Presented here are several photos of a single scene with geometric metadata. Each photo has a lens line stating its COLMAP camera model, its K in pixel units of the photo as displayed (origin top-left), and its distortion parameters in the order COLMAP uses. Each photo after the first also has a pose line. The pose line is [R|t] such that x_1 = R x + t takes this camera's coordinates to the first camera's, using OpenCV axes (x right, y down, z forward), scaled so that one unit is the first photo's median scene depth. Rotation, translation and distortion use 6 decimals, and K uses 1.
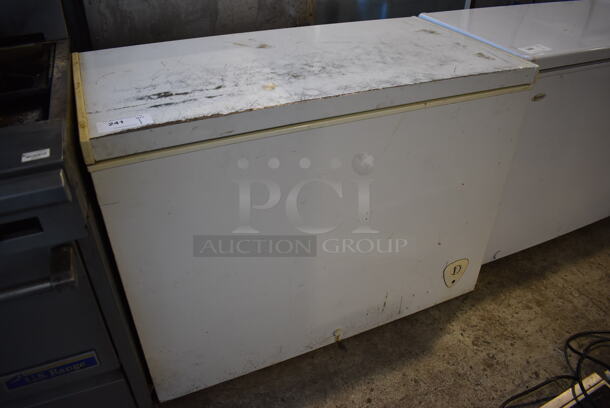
lens RADIAL K [[473.6, 0, 303.9], [0, 473.6, 204.9], [0, 0, 1]] dist [-0.085023, -0.002112]
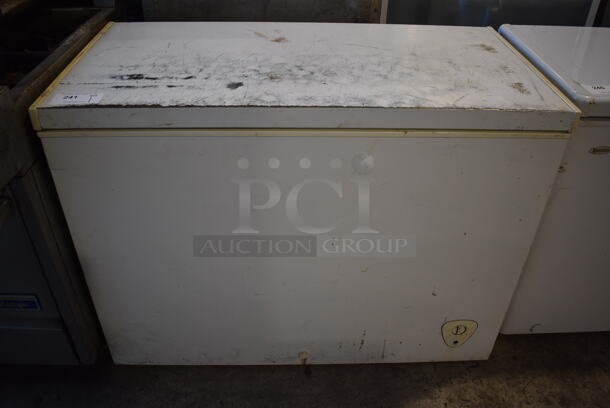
lens RADIAL K [[510.1, 0, 302.7], [0, 510.1, 205.8], [0, 0, 1]] dist [-0.077657, -0.008882]
pose [[0.923651, 0.232135, -0.304930, 0.369349], [-0.225911, 0.972533, 0.056066, -0.086073], [0.309570, 0.017102, 0.950723, 0.051770]]
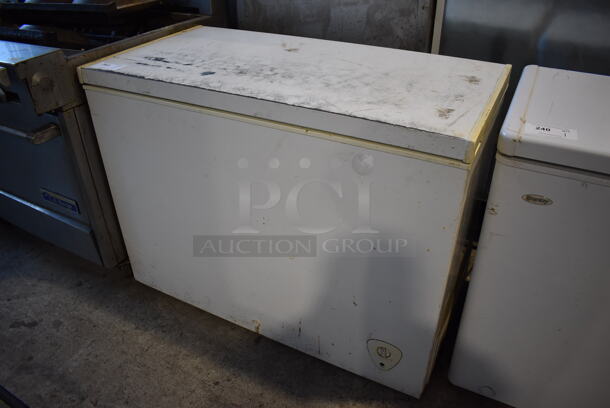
lens RADIAL K [[473.6, 0, 305.1], [0, 473.6, 202.0], [0, 0, 1]] dist [-0.085023, -0.002112]
pose [[0.613752, 0.412780, -0.672995, 0.886597], [-0.436573, 0.887690, 0.146320, -0.207998], [0.657809, 0.204007, 0.725030, 0.306341]]
